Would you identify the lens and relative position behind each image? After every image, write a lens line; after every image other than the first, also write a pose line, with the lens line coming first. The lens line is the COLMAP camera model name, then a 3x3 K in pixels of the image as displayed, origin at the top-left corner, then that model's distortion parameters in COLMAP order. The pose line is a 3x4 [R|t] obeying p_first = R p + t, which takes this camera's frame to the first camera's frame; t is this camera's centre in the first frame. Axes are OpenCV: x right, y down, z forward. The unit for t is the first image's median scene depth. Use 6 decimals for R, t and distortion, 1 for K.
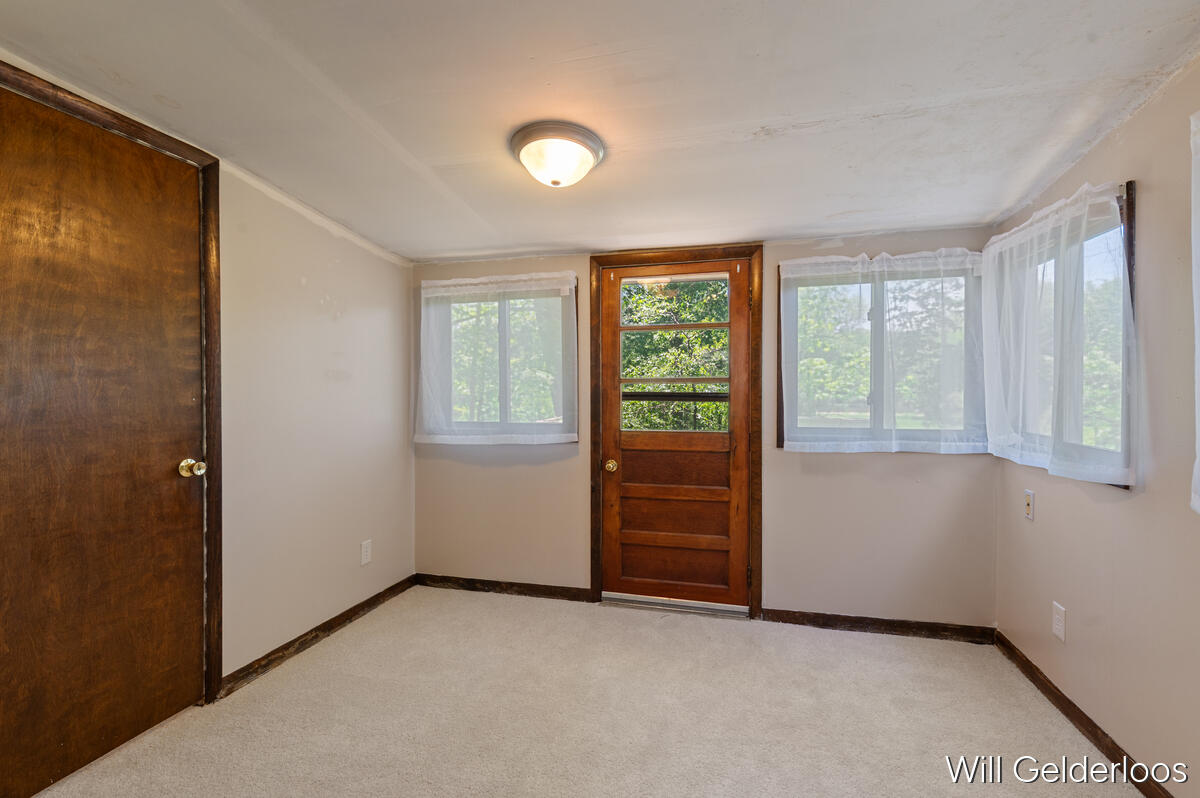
lens RADIAL K [[521.6, 0, 600.0], [0, 521.6, 399.0], [0, 0, 1]] dist [0.000435, -0.000140]
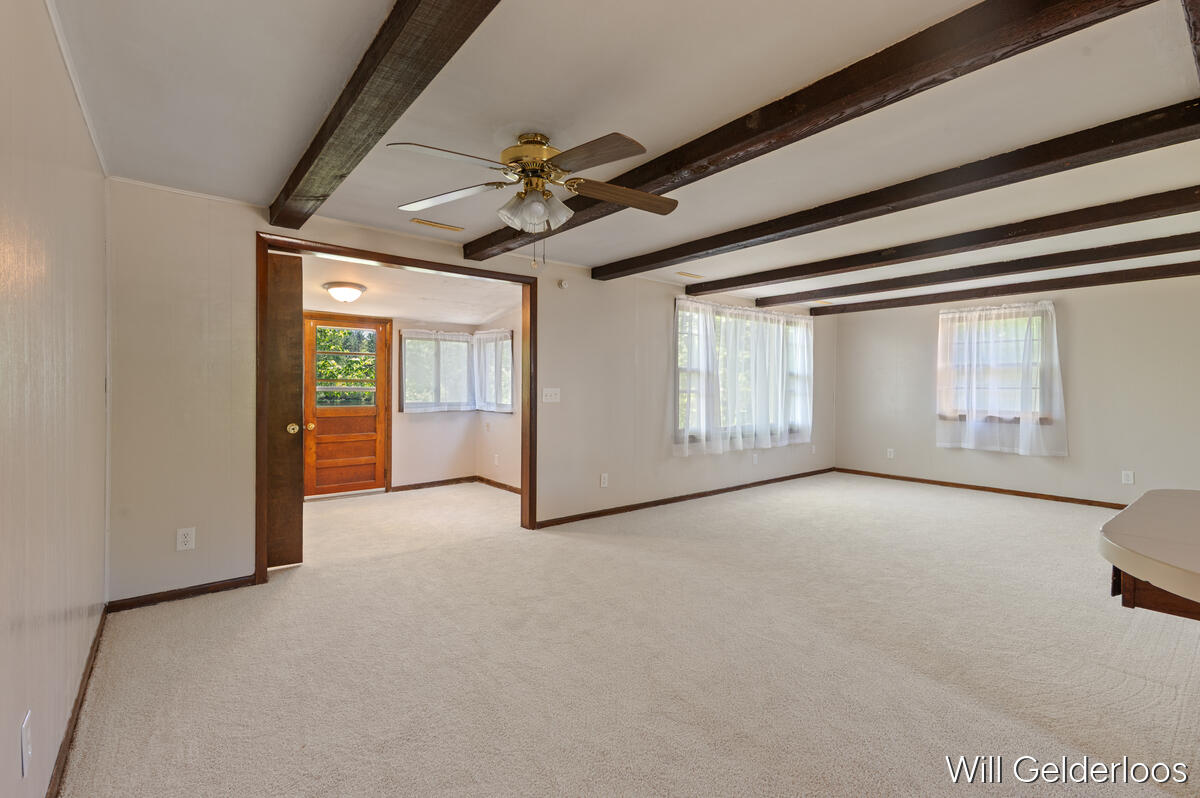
lens RADIAL K [[523.8, 0, 601.1], [0, 523.8, 386.2], [0, 0, 1]] dist [0.018177, -0.000315]
pose [[0.573692, 0.008181, 0.819031, -0.982079], [0.006307, 0.999876, -0.014404, 0.020490], [-0.819047, 0.013429, 0.573569, -0.970896]]
